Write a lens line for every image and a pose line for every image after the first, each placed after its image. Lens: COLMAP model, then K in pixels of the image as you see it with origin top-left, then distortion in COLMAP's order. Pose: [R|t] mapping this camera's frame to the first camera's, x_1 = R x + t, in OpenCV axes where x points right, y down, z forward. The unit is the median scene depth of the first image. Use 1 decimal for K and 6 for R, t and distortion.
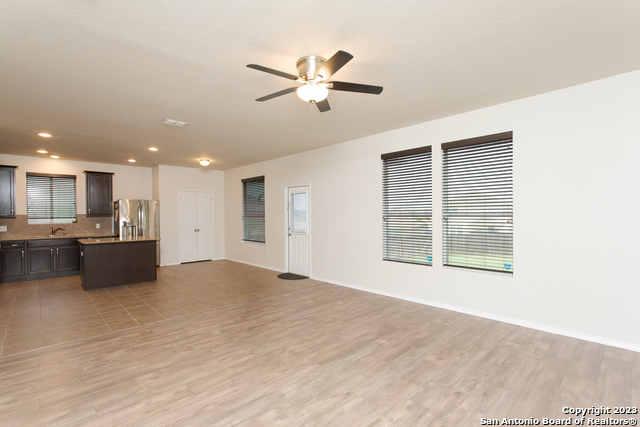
lens RADIAL K [[301.1, 0, 318.4], [0, 301.1, 215.0], [0, 0, 1]] dist [0.000552, 0.000442]
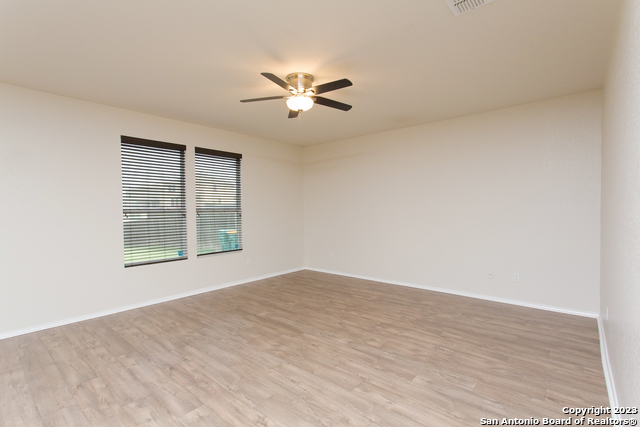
lens RADIAL K [[301.1, 0, 318.4], [0, 301.1, 215.0], [0, 0, 1]] dist [0.000552, 0.000442]
pose [[-0.103716, -0.009579, 0.994561, -0.831285], [0.014983, 0.999825, 0.011192, 0.010804], [-0.994494, 0.016063, -0.103554, 0.738645]]
